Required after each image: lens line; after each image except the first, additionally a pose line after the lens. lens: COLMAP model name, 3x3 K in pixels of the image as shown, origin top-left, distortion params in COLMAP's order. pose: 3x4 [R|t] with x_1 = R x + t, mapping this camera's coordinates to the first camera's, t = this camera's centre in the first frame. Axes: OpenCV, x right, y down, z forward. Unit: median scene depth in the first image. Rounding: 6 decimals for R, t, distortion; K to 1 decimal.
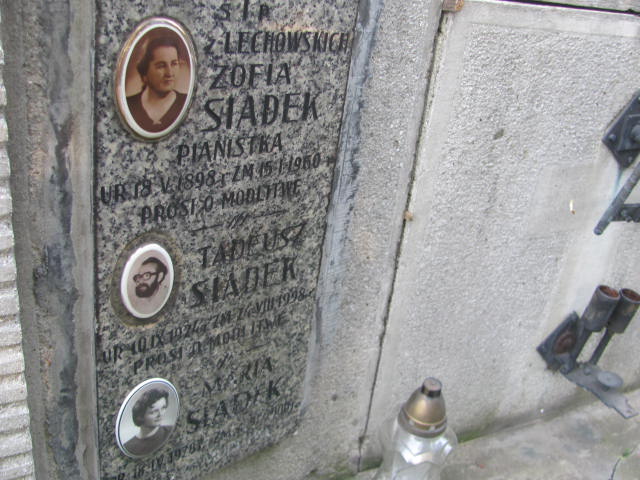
lens RADIAL K [[641.3, 0, 317.7], [0, 641.3, 241.9], [0, 0, 1]] dist [-0.208468, 0.227293]
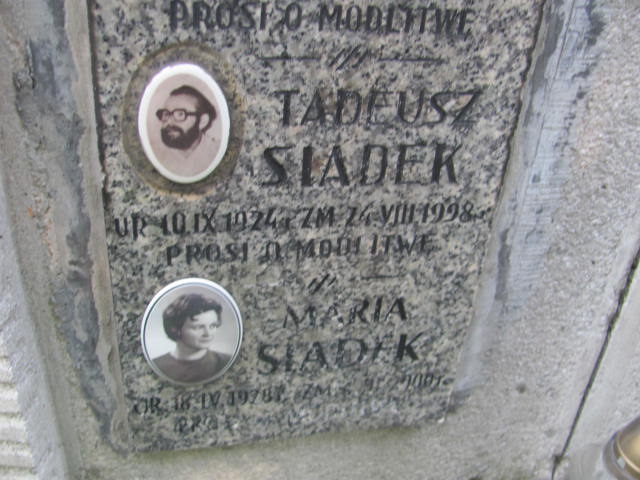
lens RADIAL K [[641.3, 0, 317.7], [0, 641.3, 241.9], [0, 0, 1]] dist [-0.208468, 0.227293]
pose [[0.869242, 0.199750, -0.452238, 0.150248], [-0.169405, 0.979708, 0.107119, 0.075868], [0.464458, -0.016501, 0.885441, 0.415156]]
